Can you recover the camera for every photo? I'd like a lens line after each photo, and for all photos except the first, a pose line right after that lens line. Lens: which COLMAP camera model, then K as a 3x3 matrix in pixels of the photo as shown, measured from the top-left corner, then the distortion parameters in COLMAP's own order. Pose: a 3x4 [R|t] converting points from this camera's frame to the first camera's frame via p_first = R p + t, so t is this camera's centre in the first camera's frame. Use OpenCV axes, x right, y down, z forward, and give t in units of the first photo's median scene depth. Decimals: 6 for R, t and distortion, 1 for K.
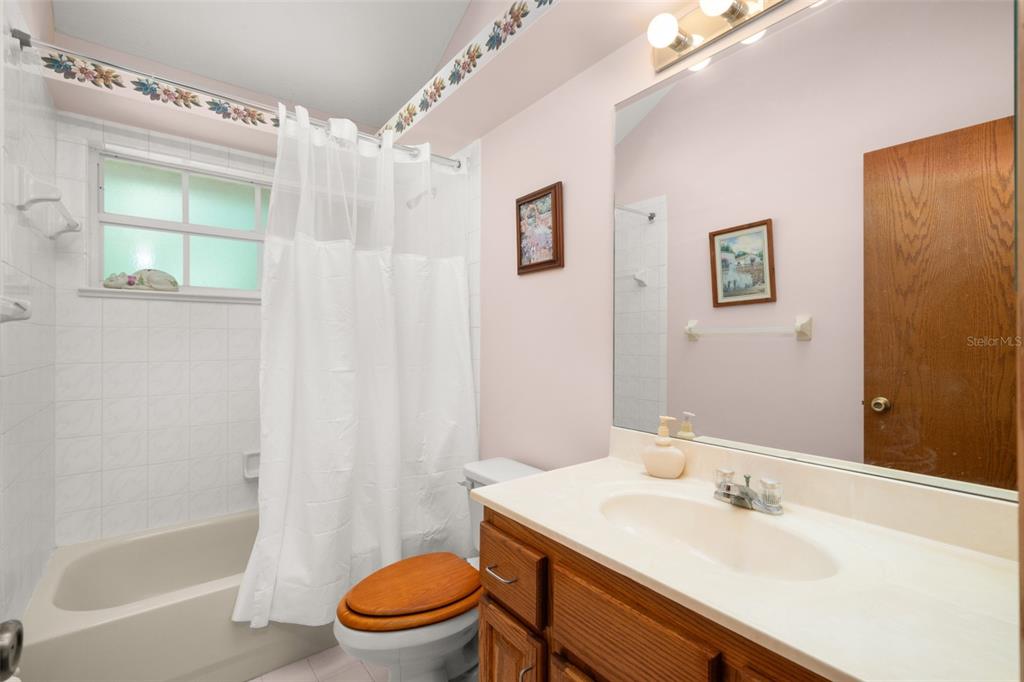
lens RADIAL K [[458.2, 0, 513.3], [0, 458.2, 327.3], [0, 0, 1]] dist [0.011559, 0.000100]
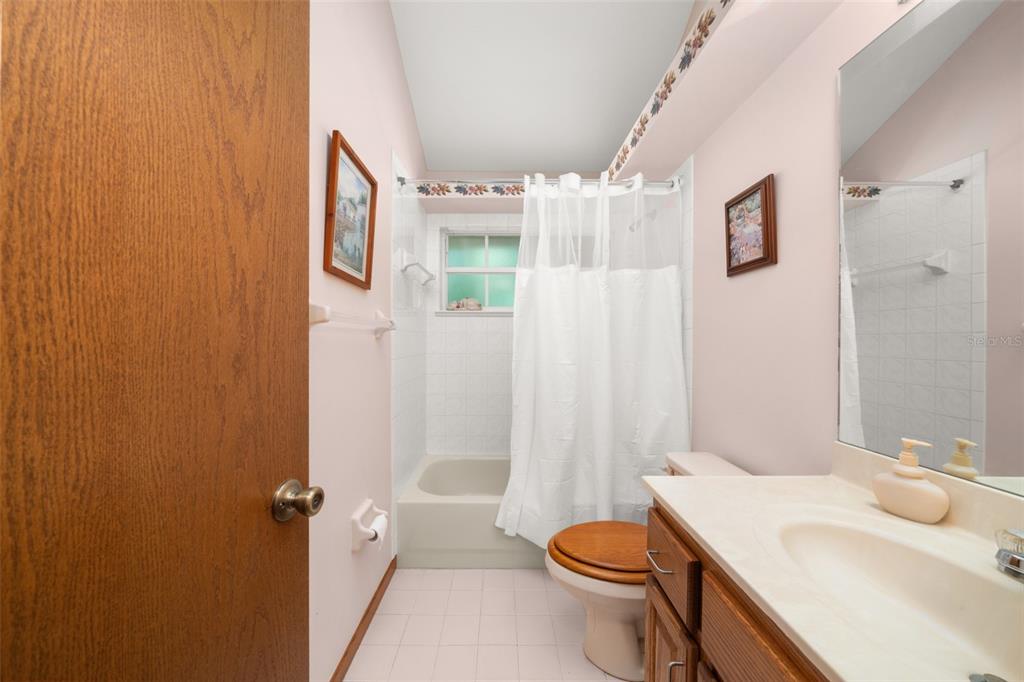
lens RADIAL K [[357.1, 0, 504.6], [0, 357.1, 331.8], [0, 0, 1]] dist [-0.001503, -0.000071]
pose [[0.791874, -0.013812, -0.610529, 0.110751], [0.016310, 0.999866, -0.001464, 0.001114], [0.610467, -0.008798, 0.791993, 0.074634]]
